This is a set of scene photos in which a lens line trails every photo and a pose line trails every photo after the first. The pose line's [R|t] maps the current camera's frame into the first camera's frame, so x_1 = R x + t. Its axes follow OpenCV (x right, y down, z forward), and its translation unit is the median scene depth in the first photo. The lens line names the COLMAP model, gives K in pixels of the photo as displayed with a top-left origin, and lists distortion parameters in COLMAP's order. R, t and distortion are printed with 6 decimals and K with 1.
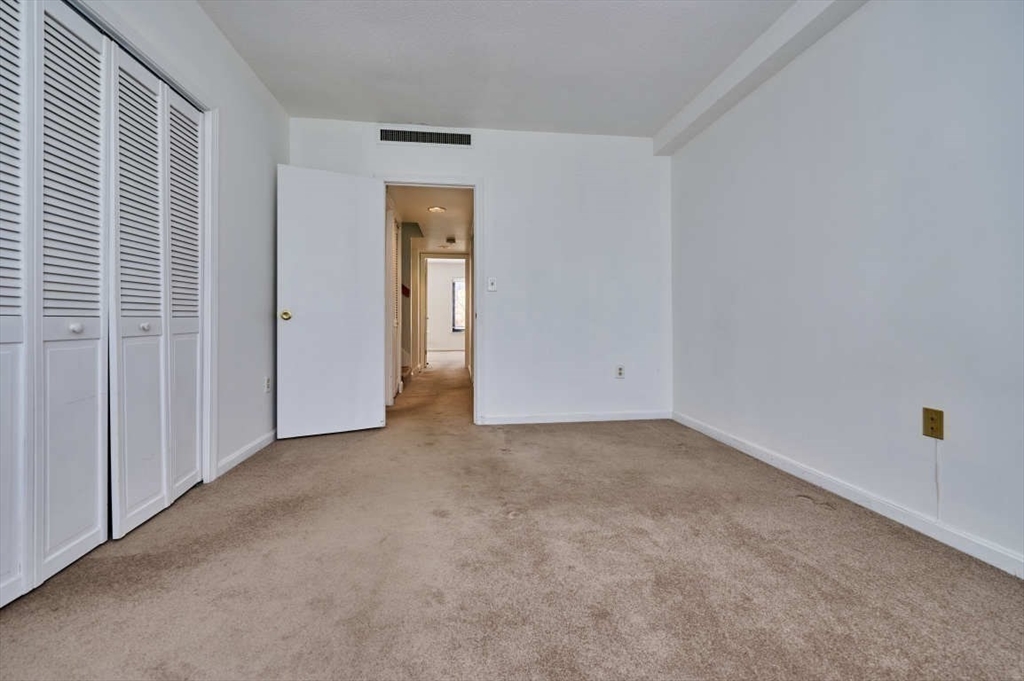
lens RADIAL K [[405.0, 0, 512.0], [0, 405.0, 340.5], [0, 0, 1]] dist [-0.000137, 0.000039]
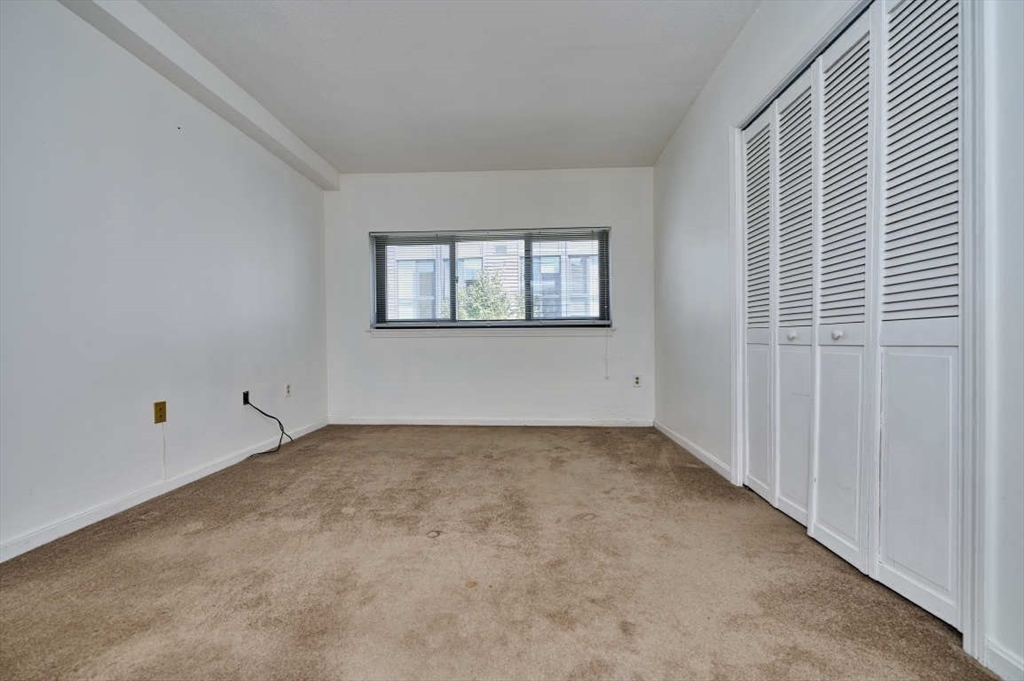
lens RADIAL K [[405.0, 0, 512.0], [0, 405.0, 340.5], [0, 0, 1]] dist [-0.000137, 0.000039]
pose [[-0.982352, 0.008879, 0.186832, -0.394944], [0.018711, 0.998527, 0.050931, -0.086417], [-0.186104, 0.053528, -0.981071, 2.116732]]
